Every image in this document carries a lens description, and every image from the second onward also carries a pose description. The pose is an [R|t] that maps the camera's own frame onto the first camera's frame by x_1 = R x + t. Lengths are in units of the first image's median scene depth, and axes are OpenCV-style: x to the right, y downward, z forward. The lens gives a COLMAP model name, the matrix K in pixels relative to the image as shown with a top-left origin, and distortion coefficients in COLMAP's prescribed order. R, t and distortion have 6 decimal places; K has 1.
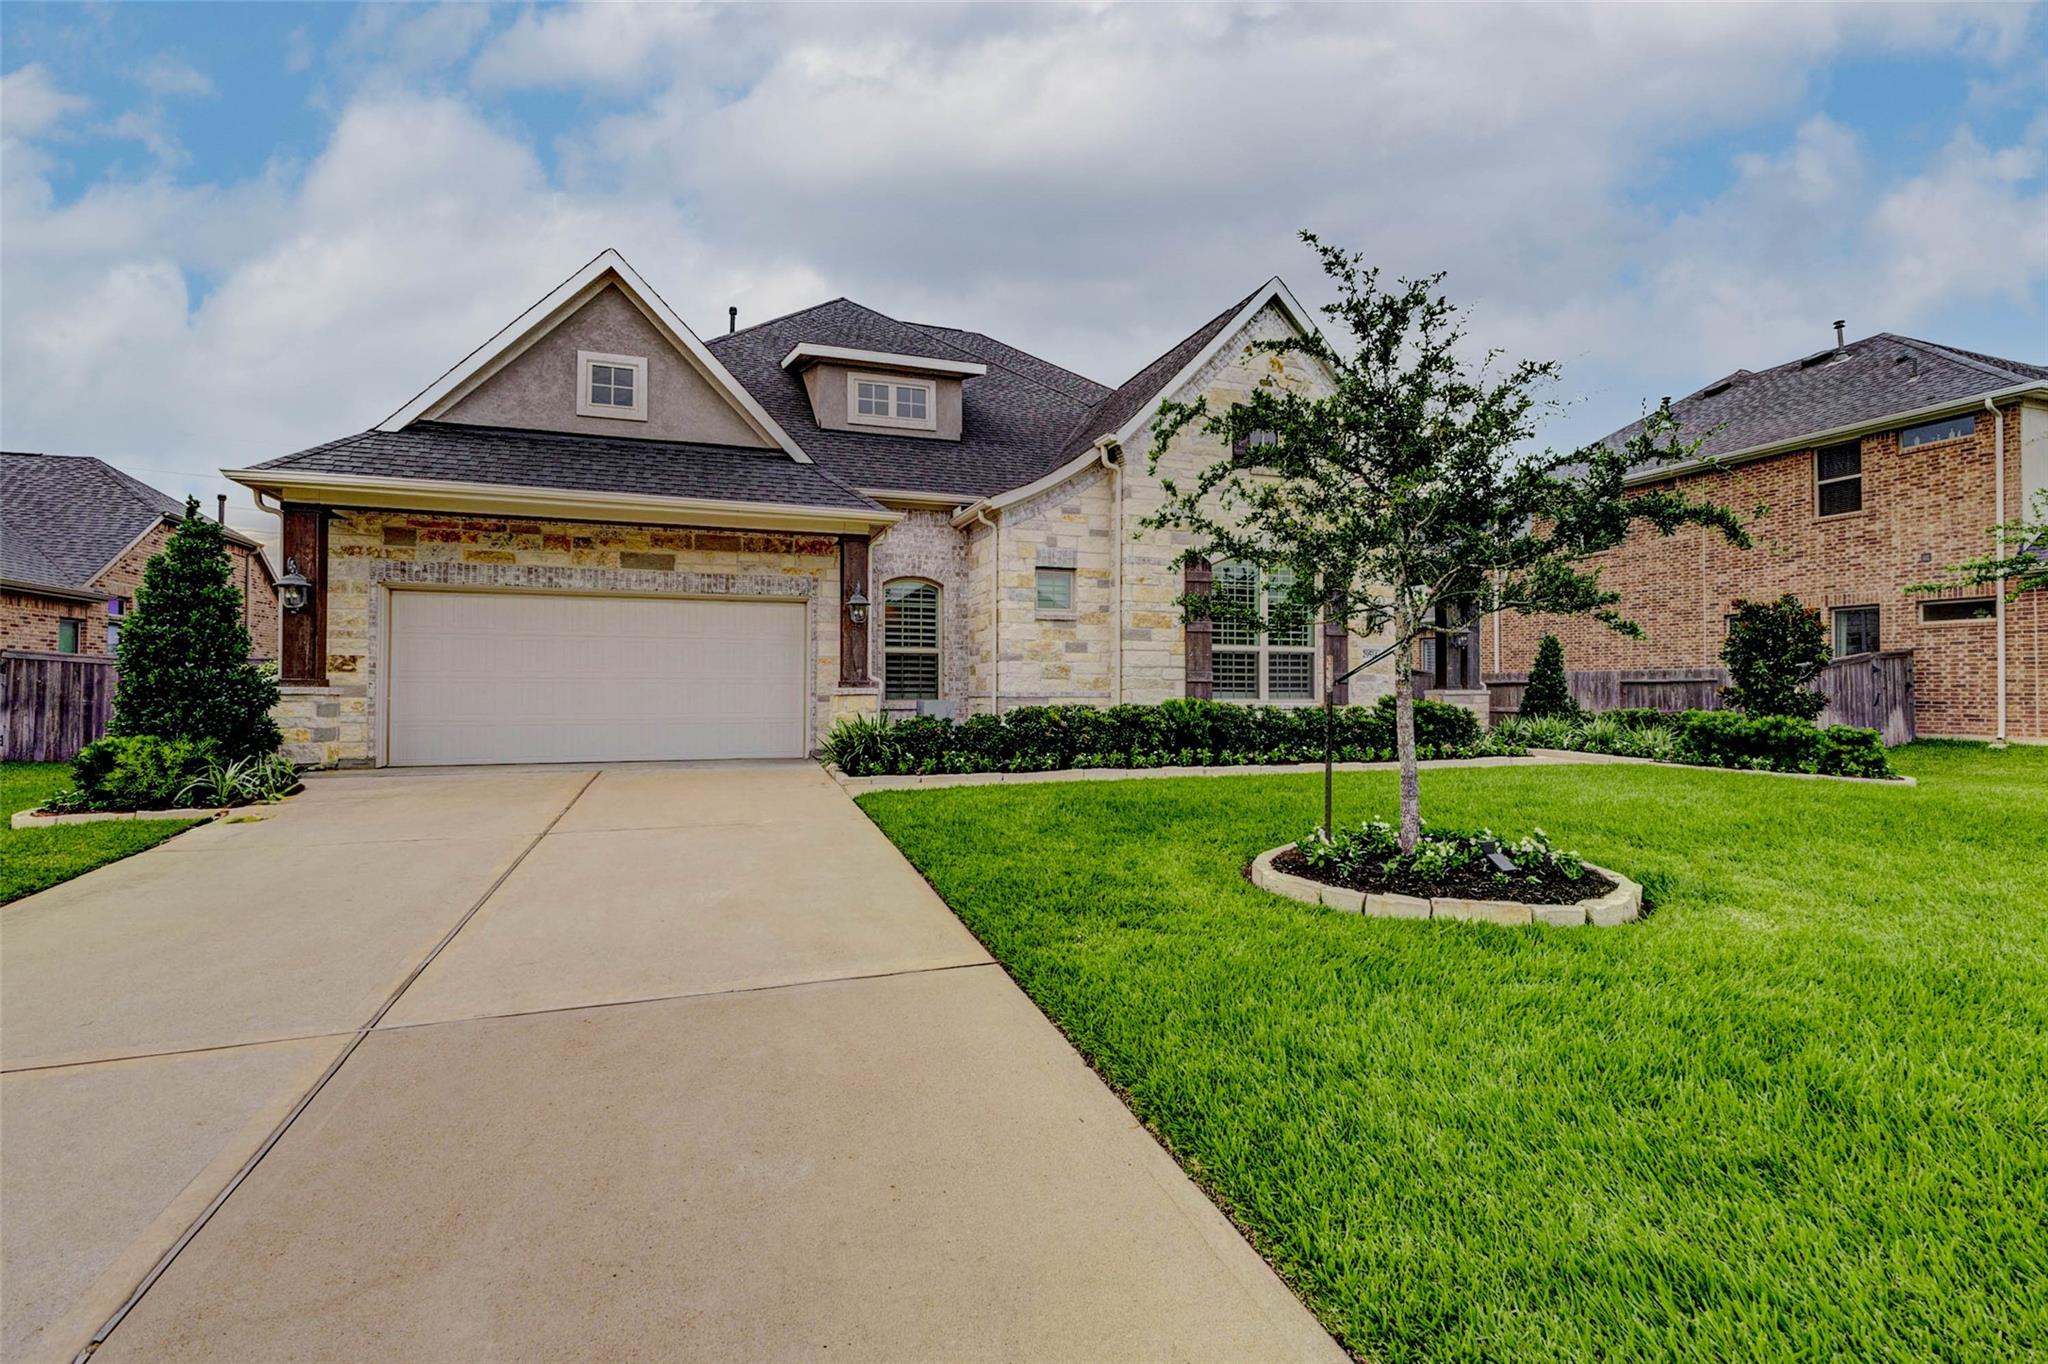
lens RADIAL K [[980.7, 0, 1028.3], [0, 980.7, 675.1], [0, 0, 1]] dist [0.000341, 0.001759]
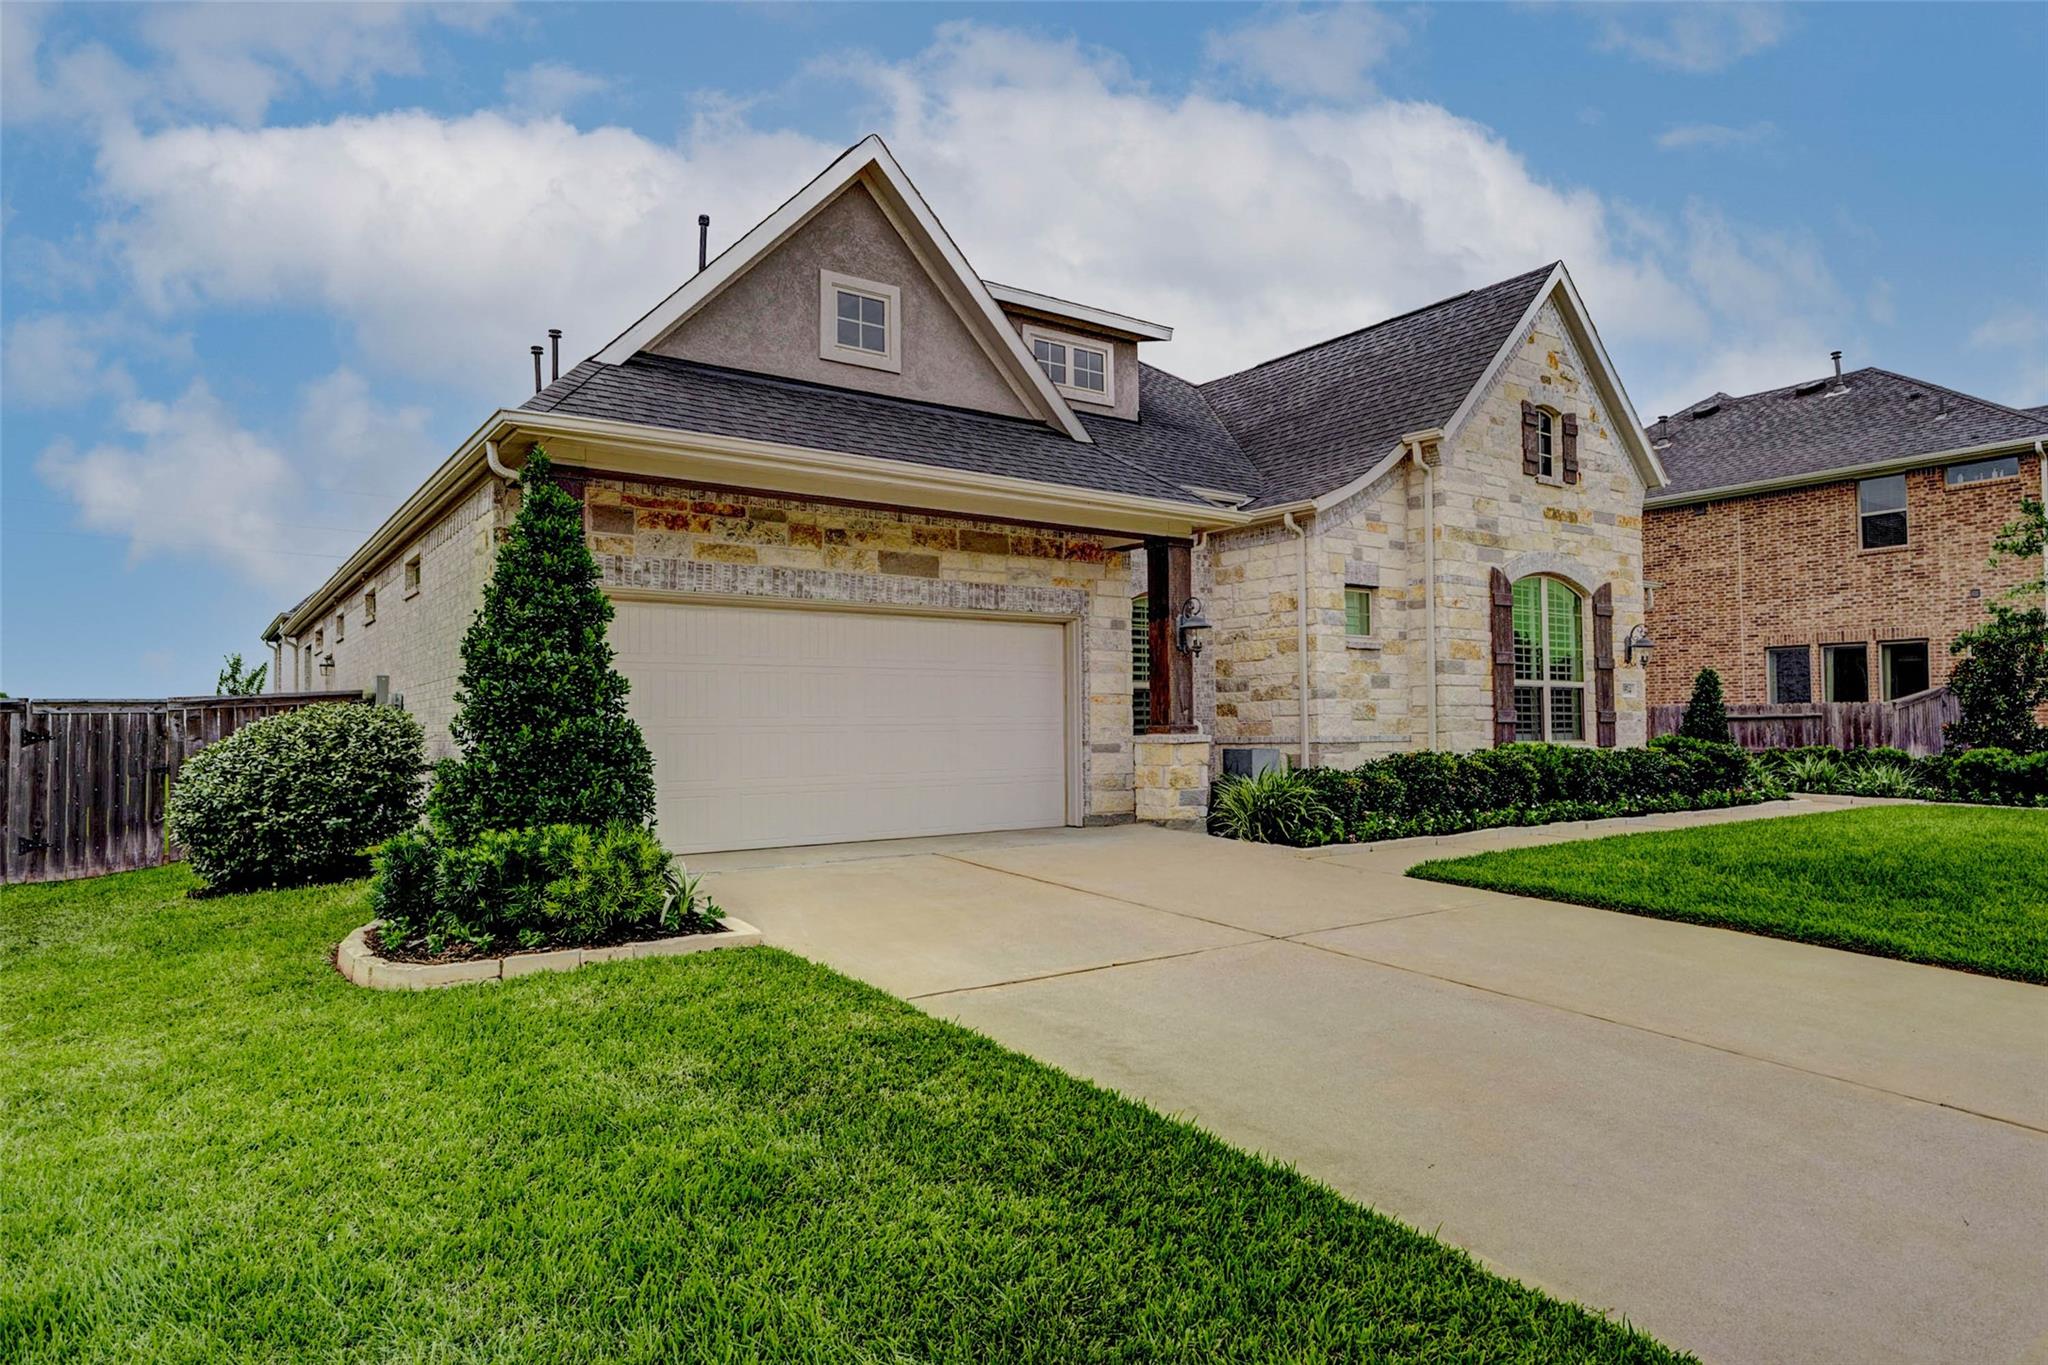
lens RADIAL K [[1206.8, 0, 1062.8], [0, 1206.8, 700.8], [0, 0, 1]] dist [-0.003692, -0.001615]
pose [[0.960235, -0.003662, 0.279168, -0.504934], [0.006012, 0.999953, -0.007562, -0.006485], [-0.279127, 0.008940, 0.960212, 0.099249]]
